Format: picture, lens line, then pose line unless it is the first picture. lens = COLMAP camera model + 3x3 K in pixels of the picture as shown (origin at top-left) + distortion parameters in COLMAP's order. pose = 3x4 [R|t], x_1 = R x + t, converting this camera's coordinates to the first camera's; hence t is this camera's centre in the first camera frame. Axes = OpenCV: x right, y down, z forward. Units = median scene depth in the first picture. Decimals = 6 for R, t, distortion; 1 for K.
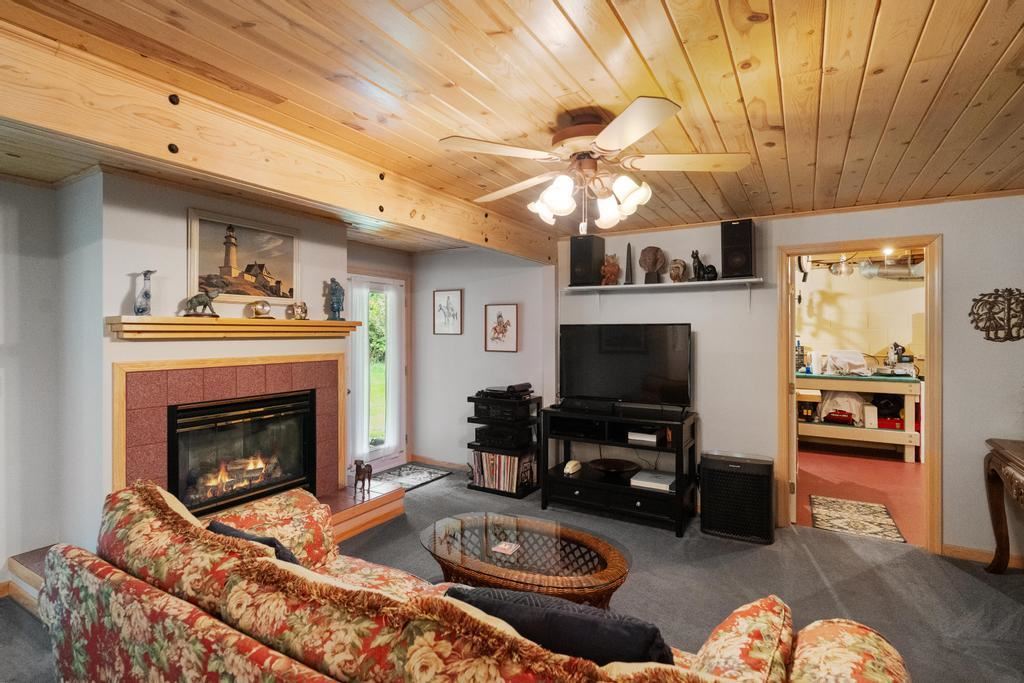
lens RADIAL K [[493.9, 0, 509.1], [0, 493.9, 330.3], [0, 0, 1]] dist [-0.001836, -0.000523]
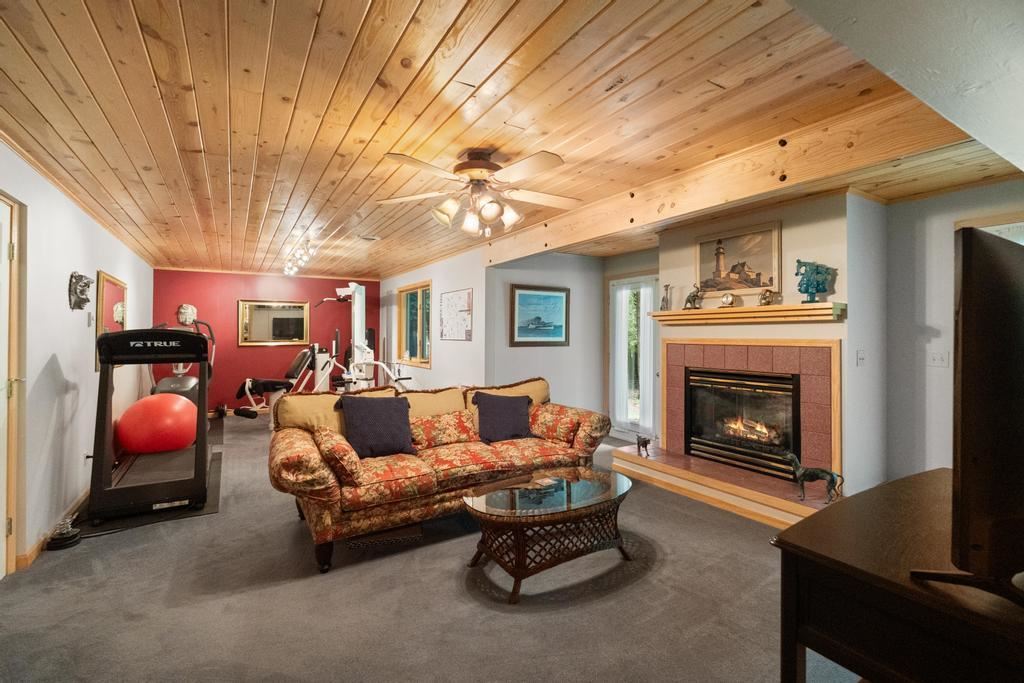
lens RADIAL K [[455.2, 0, 513.2], [0, 455.2, 327.1], [0, 0, 1]] dist [0.000146, -0.000103]
pose [[-0.460252, -0.012844, -0.887695, 0.789770], [0.005689, 0.999832, -0.017416, 0.043185], [0.887770, -0.013065, -0.460102, 1.071178]]
